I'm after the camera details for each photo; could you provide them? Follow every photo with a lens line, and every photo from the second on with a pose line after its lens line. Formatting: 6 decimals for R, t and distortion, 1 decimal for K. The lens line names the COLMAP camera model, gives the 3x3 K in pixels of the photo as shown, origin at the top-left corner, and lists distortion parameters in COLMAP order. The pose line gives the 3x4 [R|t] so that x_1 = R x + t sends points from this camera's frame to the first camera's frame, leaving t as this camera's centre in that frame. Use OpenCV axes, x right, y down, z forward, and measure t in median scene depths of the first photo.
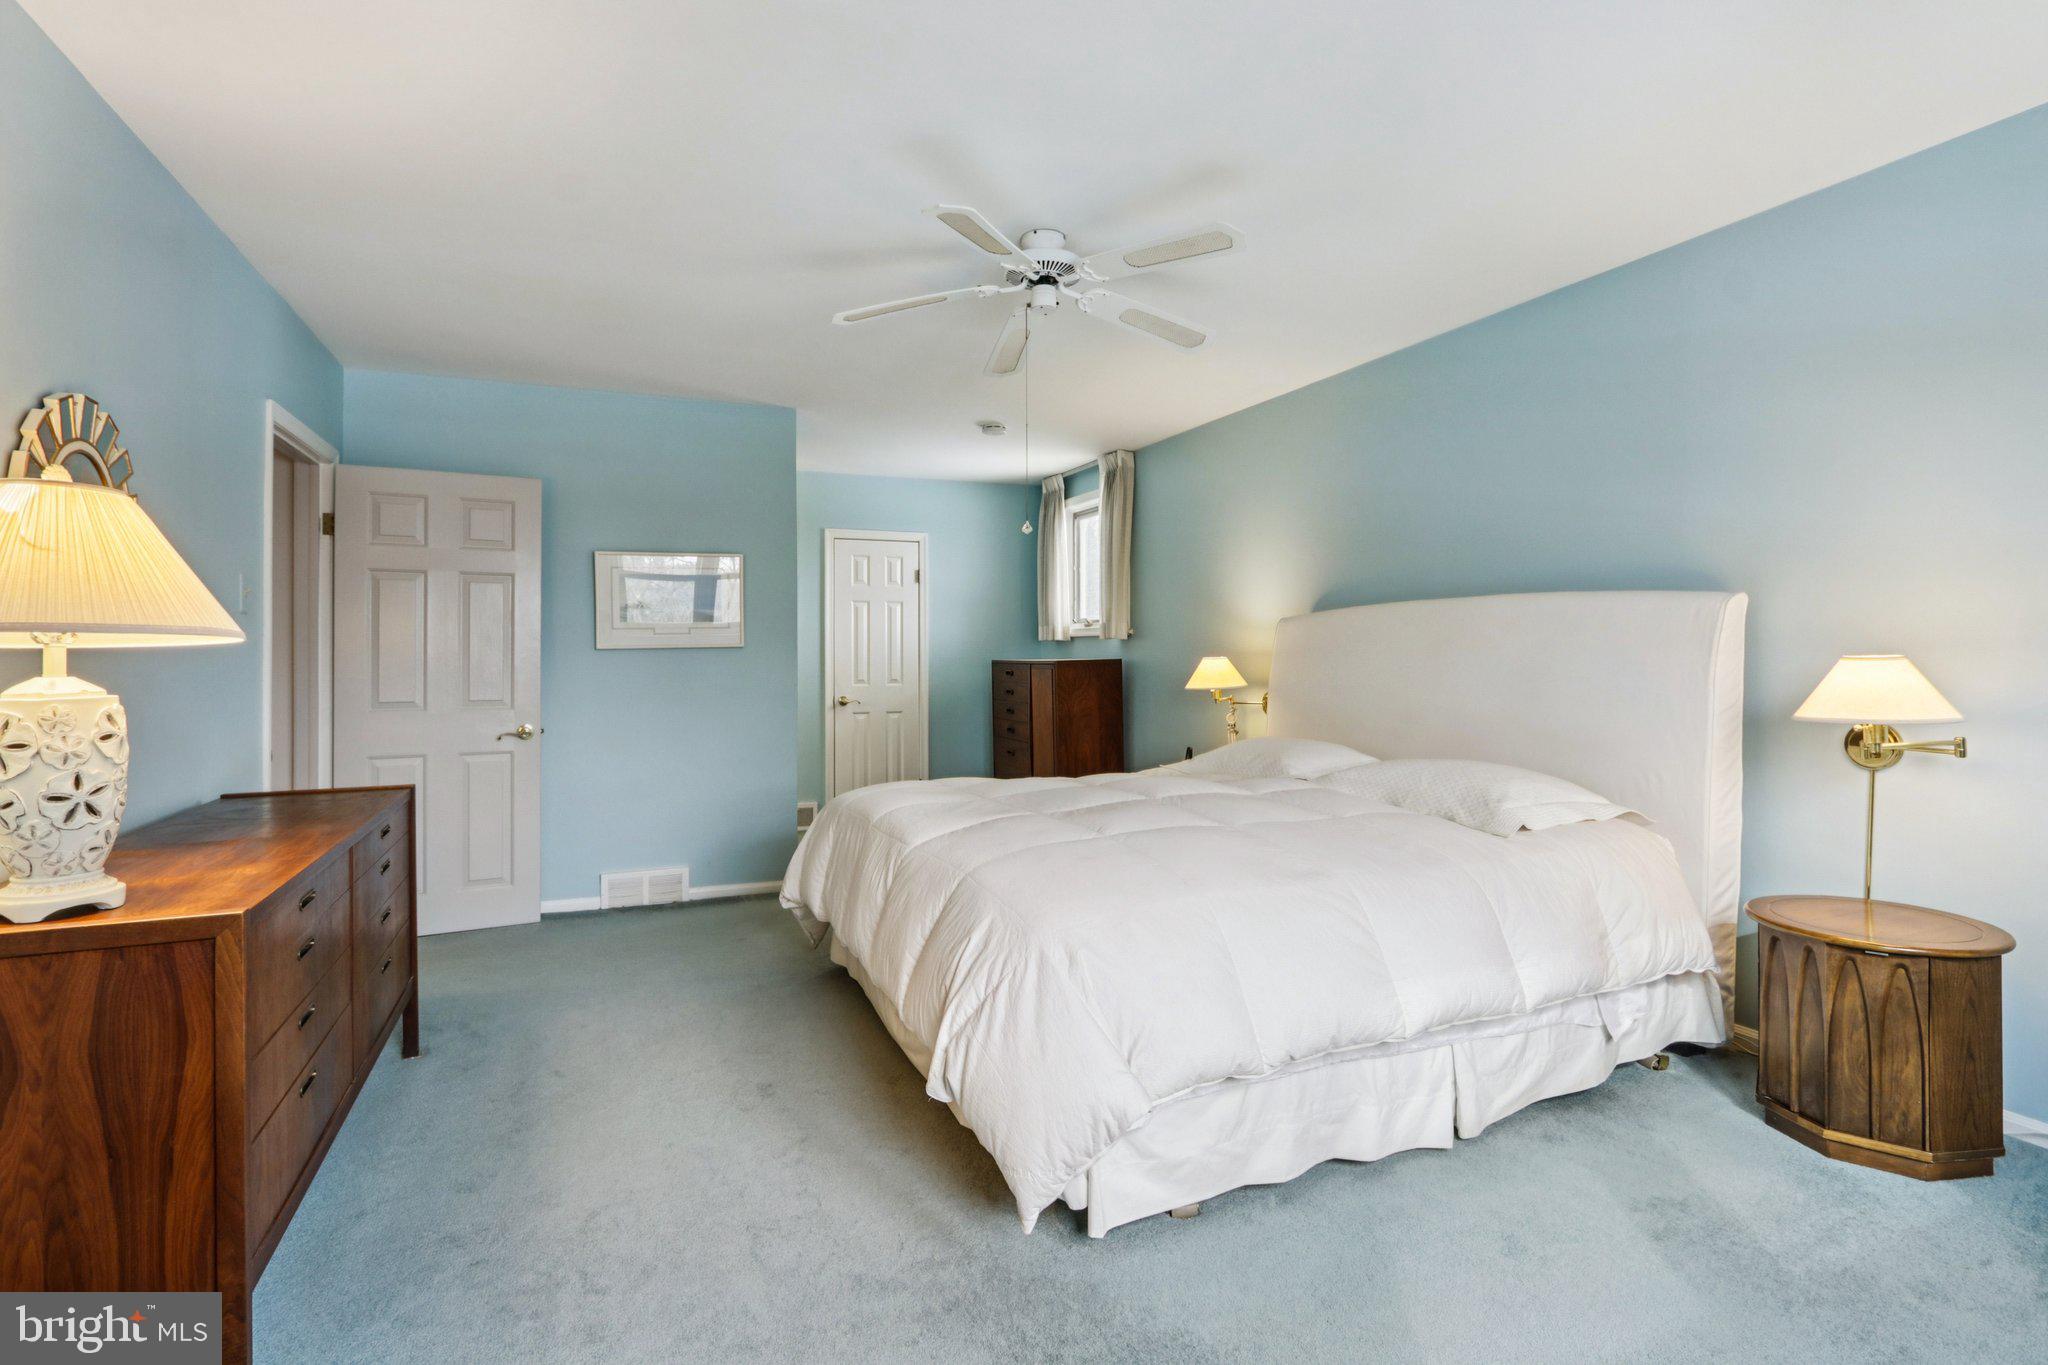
lens RADIAL K [[956.6, 0, 1014.2], [0, 956.6, 666.9], [0, 0, 1]] dist [-0.012950, 0.001118]
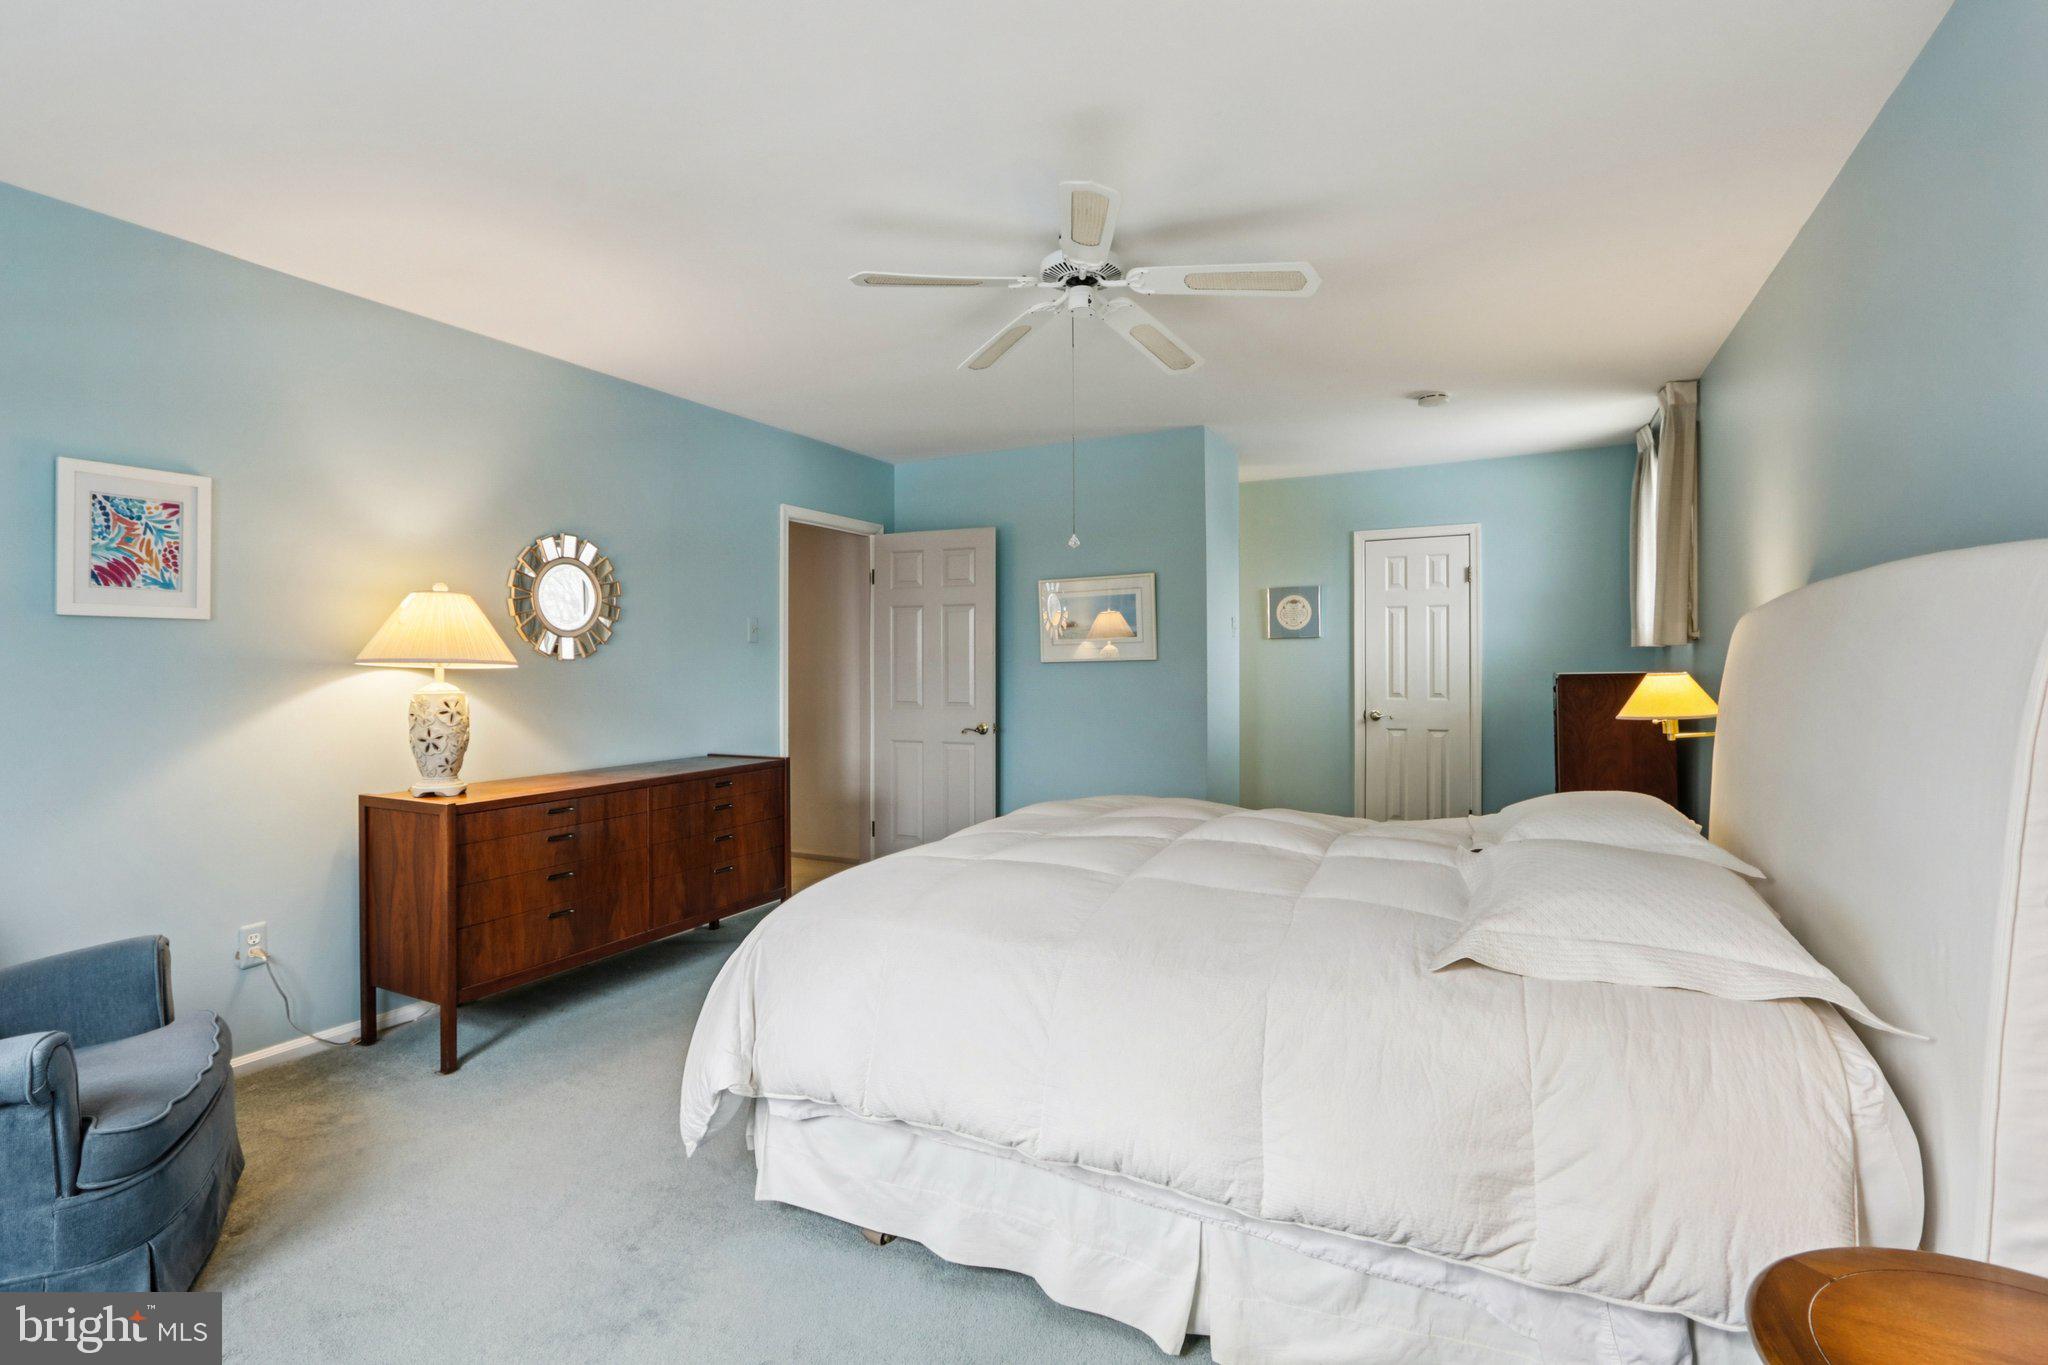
lens RADIAL K [[956.6, 0, 1011.6], [0, 956.6, 672.8], [0, 0, 1]] dist [-0.012950, 0.001118]
pose [[0.623381, 0.008563, -0.781872, 0.613651], [-0.008099, 0.999957, 0.004494, -0.013705], [0.781877, 0.003531, 0.623423, 0.287314]]
